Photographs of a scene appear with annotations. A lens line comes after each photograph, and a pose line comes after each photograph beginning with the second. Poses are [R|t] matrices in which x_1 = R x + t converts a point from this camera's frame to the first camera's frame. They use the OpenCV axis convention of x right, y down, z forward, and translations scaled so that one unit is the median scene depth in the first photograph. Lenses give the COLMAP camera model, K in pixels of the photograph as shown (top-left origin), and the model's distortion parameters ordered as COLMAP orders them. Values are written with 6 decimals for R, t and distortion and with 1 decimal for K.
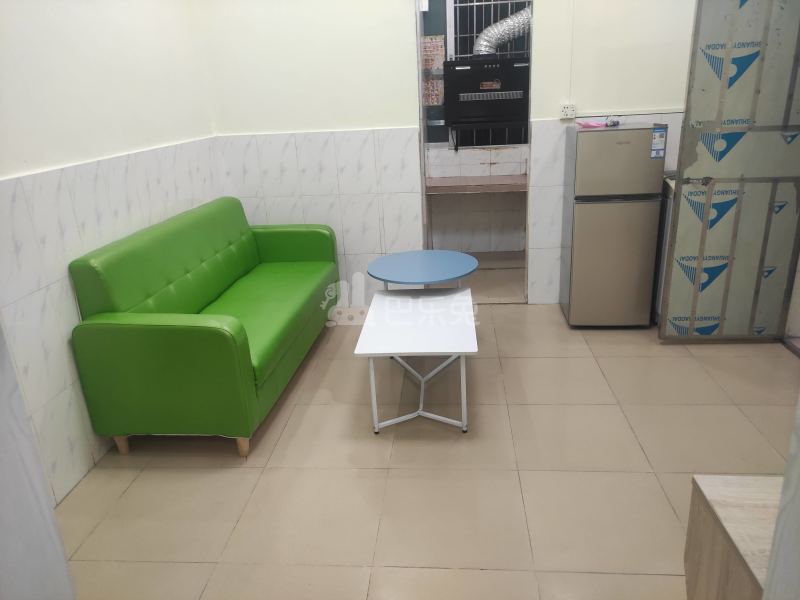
lens RADIAL K [[589.0, 0, 403.0], [0, 589.0, 294.2], [0, 0, 1]] dist [0.037439, -0.025270]
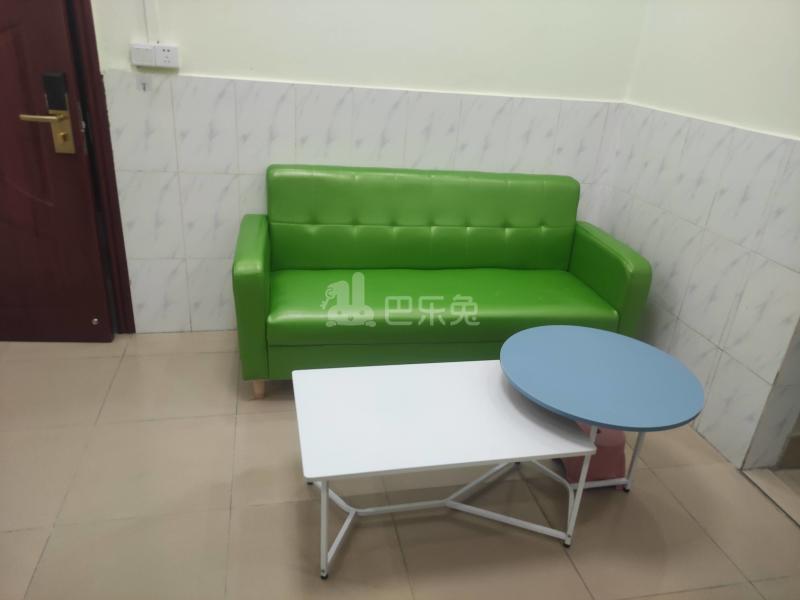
lens RADIAL K [[589.0, 0, 402.2], [0, 589.0, 296.4], [0, 0, 1]] dist [0.037439, -0.025270]
pose [[0.294328, 0.453229, -0.841401, 0.499099], [-0.397632, 0.858652, 0.323427, -0.257665], [0.869057, 0.239374, 0.432944, 0.660846]]
